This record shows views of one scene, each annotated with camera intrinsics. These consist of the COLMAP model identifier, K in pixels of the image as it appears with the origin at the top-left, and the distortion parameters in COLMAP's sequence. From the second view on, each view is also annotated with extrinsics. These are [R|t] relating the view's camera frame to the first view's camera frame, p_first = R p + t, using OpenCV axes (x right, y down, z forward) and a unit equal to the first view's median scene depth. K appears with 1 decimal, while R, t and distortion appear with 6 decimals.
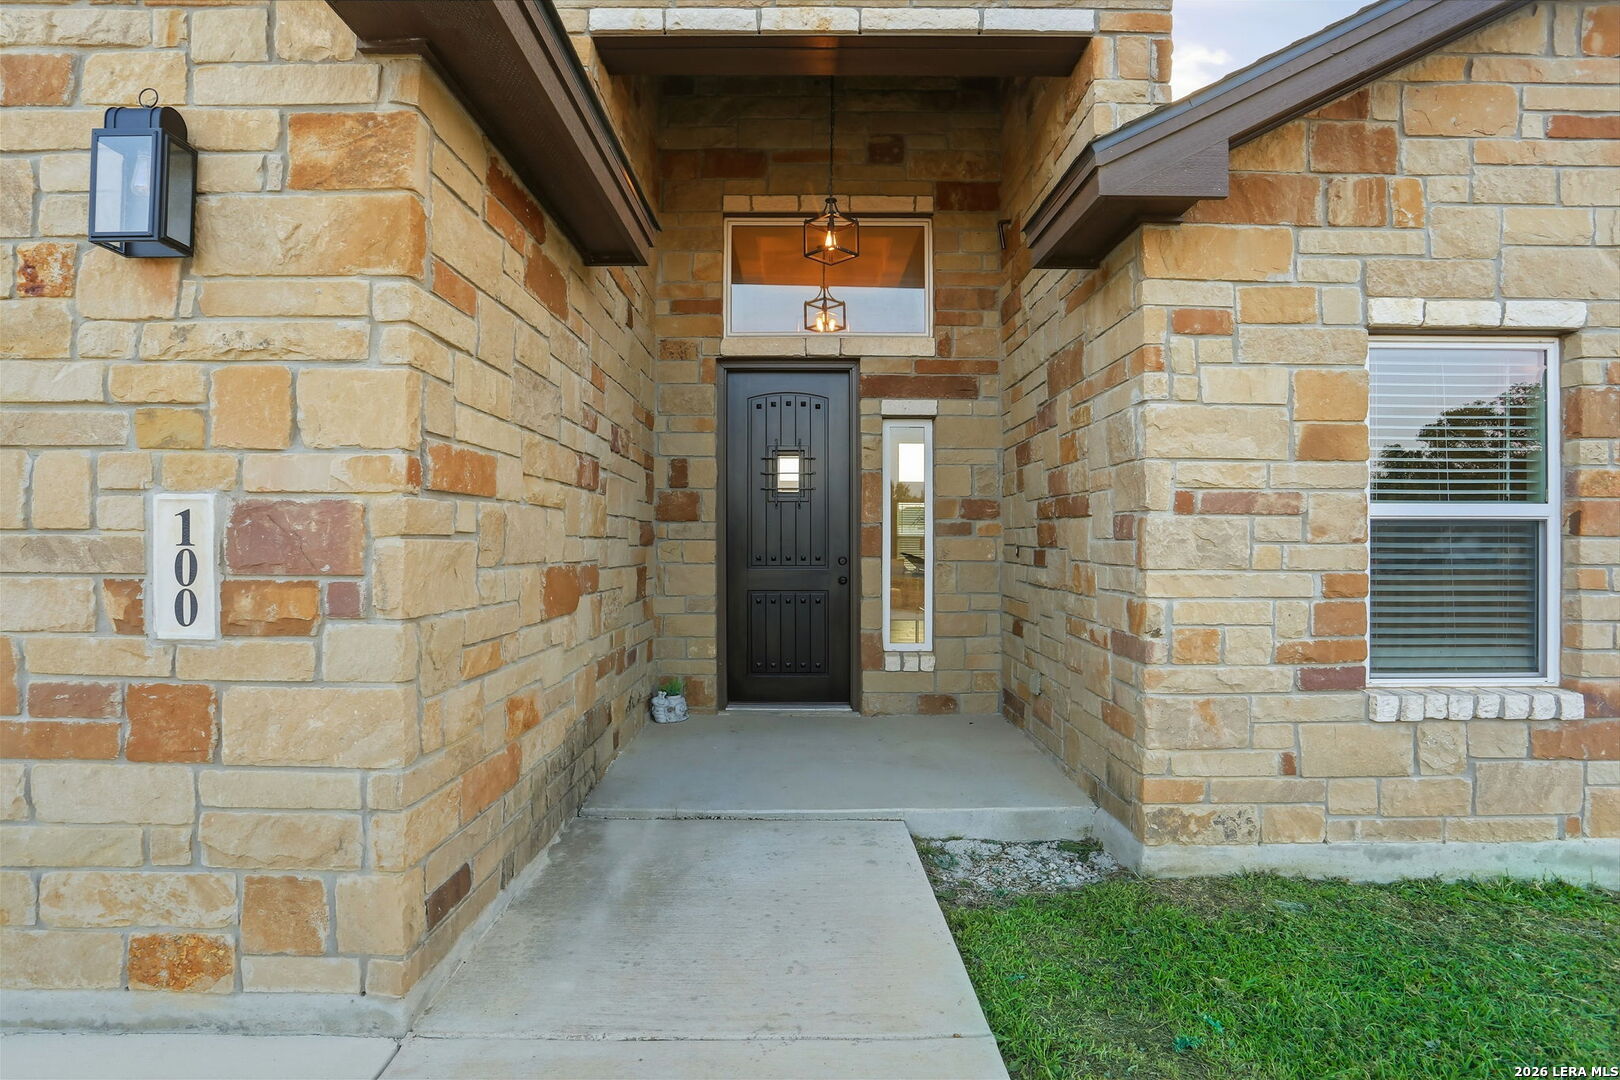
lens RADIAL K [[788.2, 0, 811.0], [0, 788.2, 548.1], [0, 0, 1]] dist [-0.044784, 0.009138]
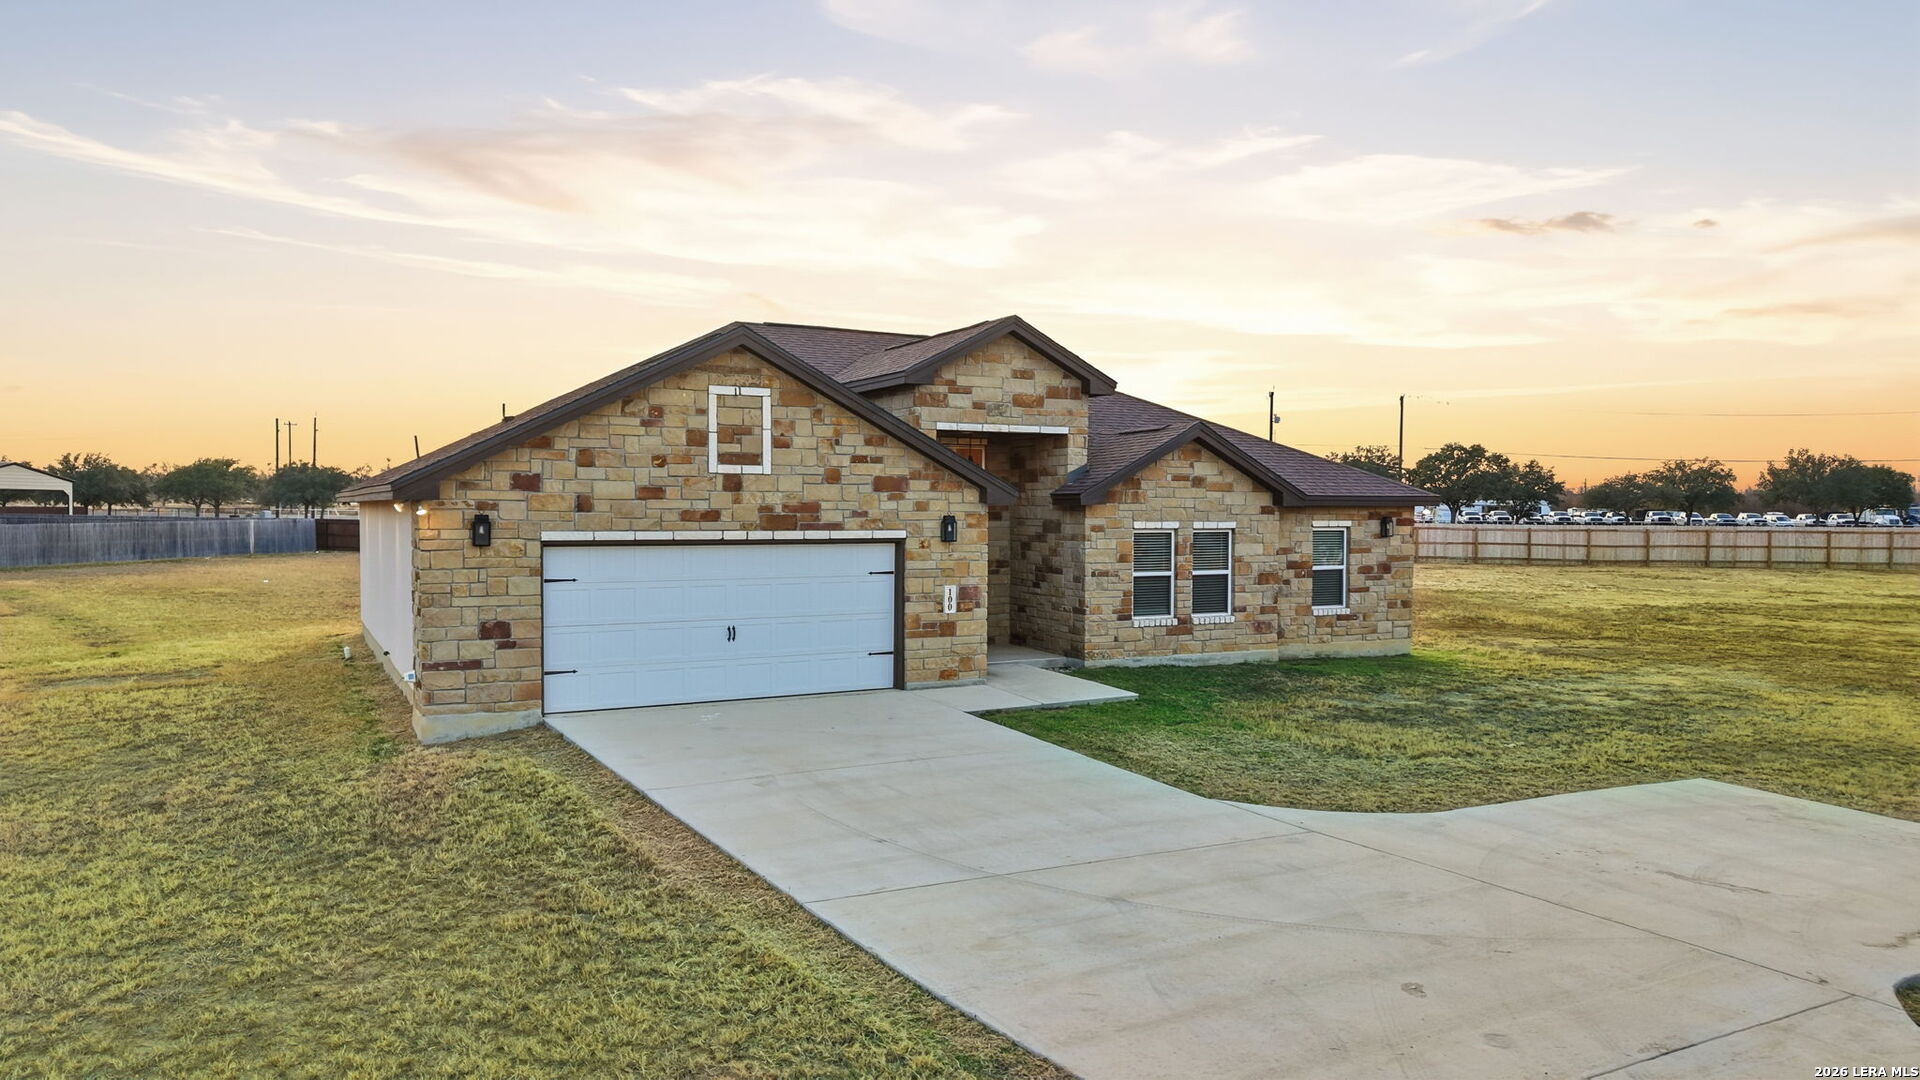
lens RADIAL K [[1289.2, 0, 949.5], [0, 1289.2, 551.3], [0, 0, 1]] dist [0.089128, 0.000873]
pose [[0.885743, -0.015868, 0.463905, -3.258237], [0.000925, 0.999474, 0.032421, -0.392839], [-0.464175, -0.028288, 0.885292, -4.532681]]
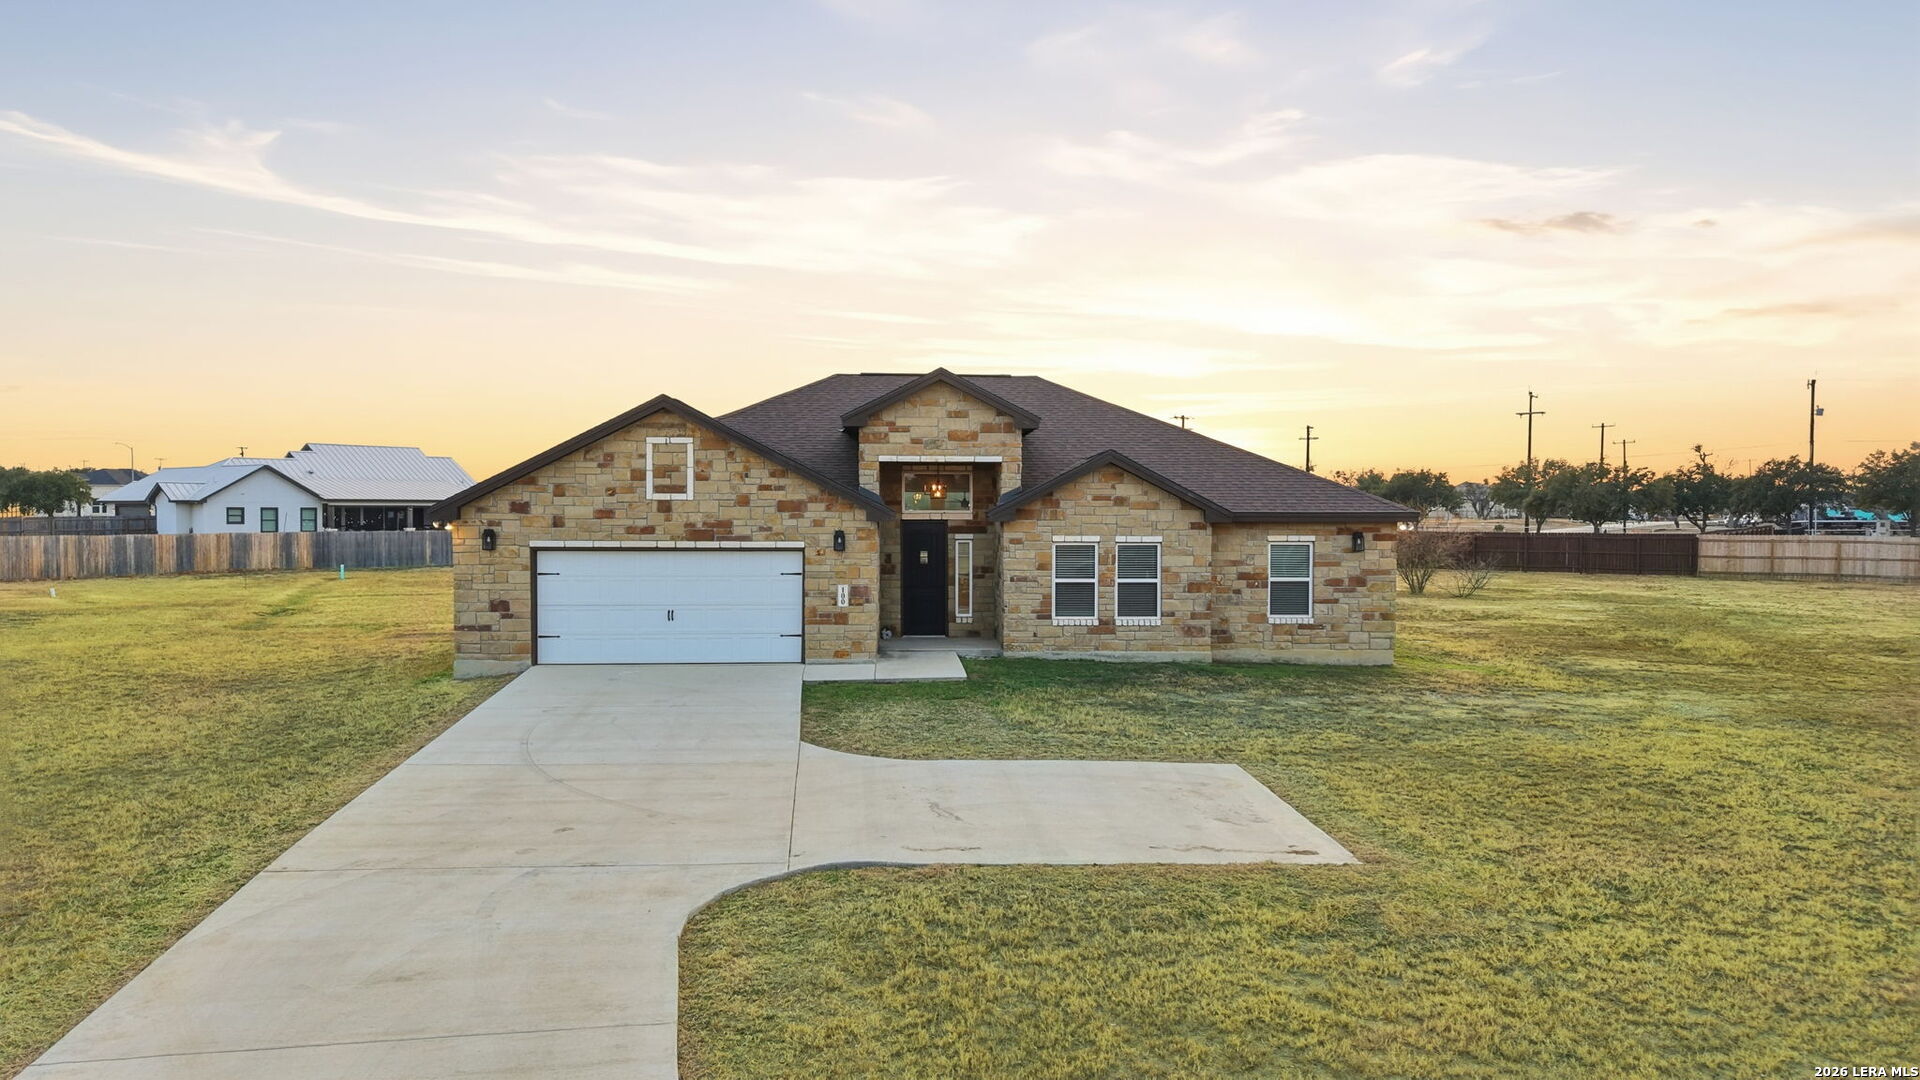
lens RADIAL K [[1260.0, 0, 953.8], [0, 1260.0, 546.3], [0, 0, 1]] dist [0.092169, -0.001442]
pose [[0.999565, -0.001514, 0.029465, -0.104753], [0.000839, 0.999737, 0.022918, -0.440074], [-0.029492, -0.022884, 0.999303, -6.721093]]
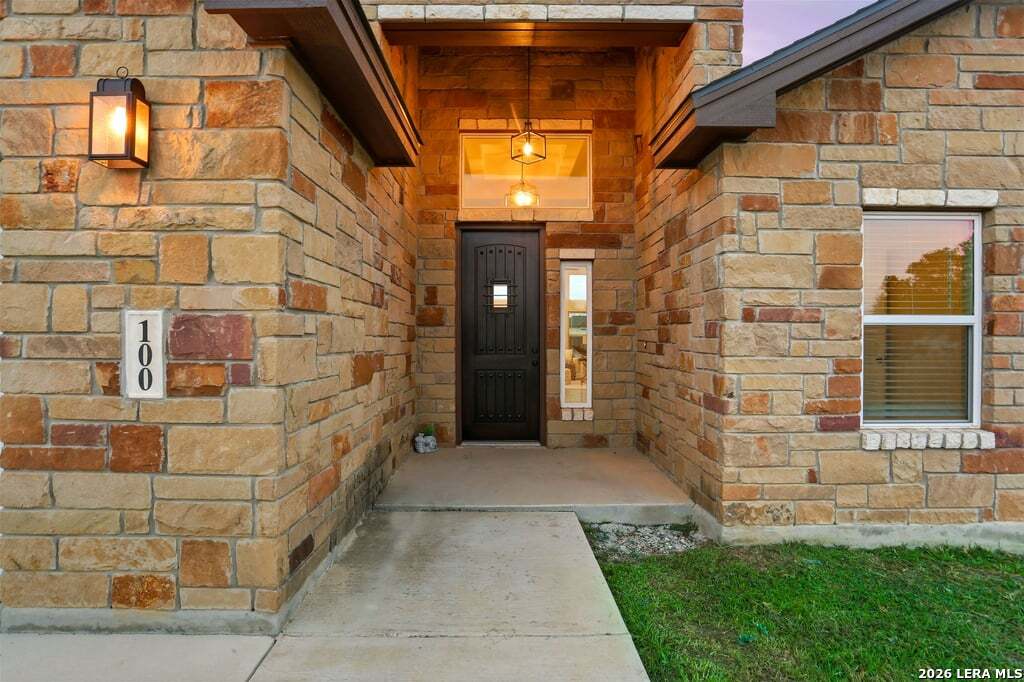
lens RADIAL K [[498.2, 0, 511.0], [0, 498.2, 347.4], [0, 0, 1]] dist [-0.044784, 0.009138]
pose [[0.999967, -0.000375, -0.008099, -0.007851], [0.000450, 0.999956, 0.009339, -0.000576], [0.008095, -0.009342, 0.999924, -0.032437]]
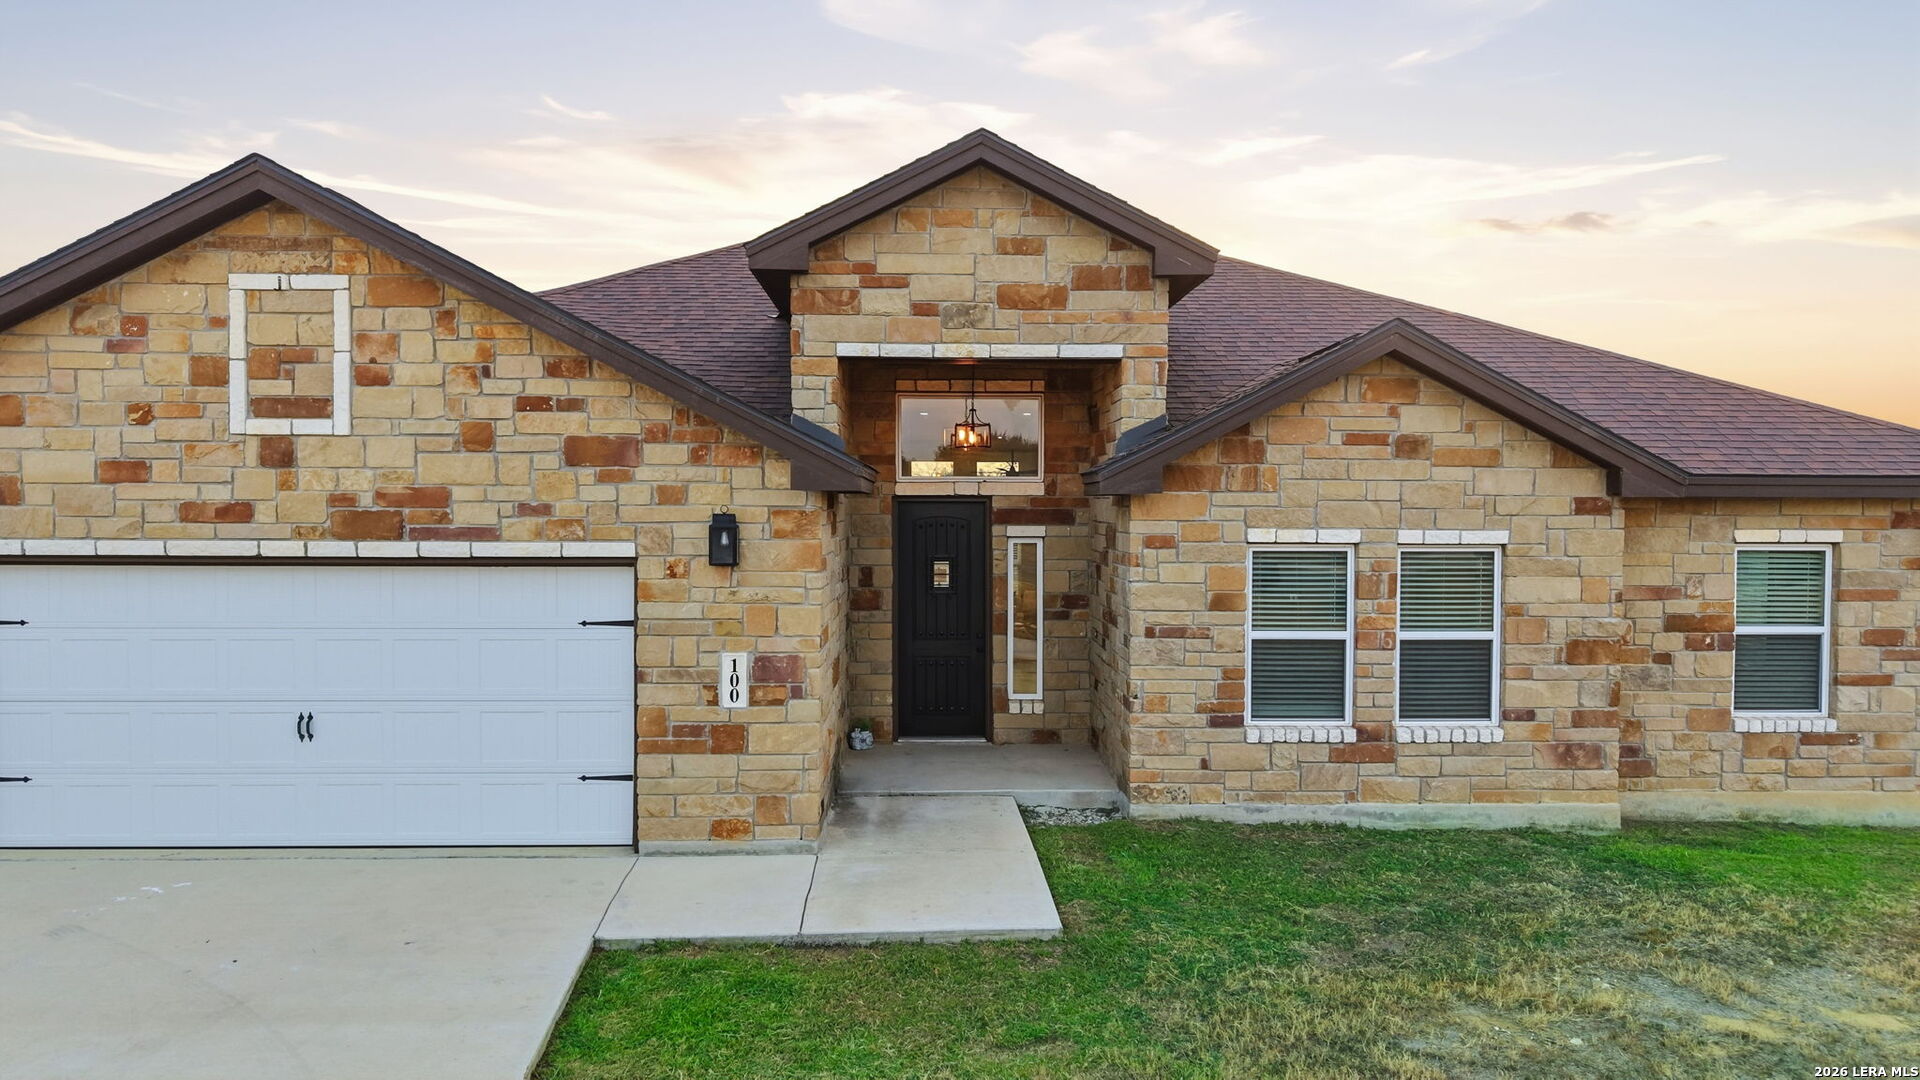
lens RADIAL K [[1246.4, 0, 954.0], [0, 1246.4, 538.4], [0, 0, 1]] dist [0.006623, -0.005837]
pose [[0.999836, 0.000822, 0.018081, -0.084807], [-0.001258, 0.999709, 0.024110, -0.378276], [-0.018055, -0.024129, 0.999546, -2.196453]]
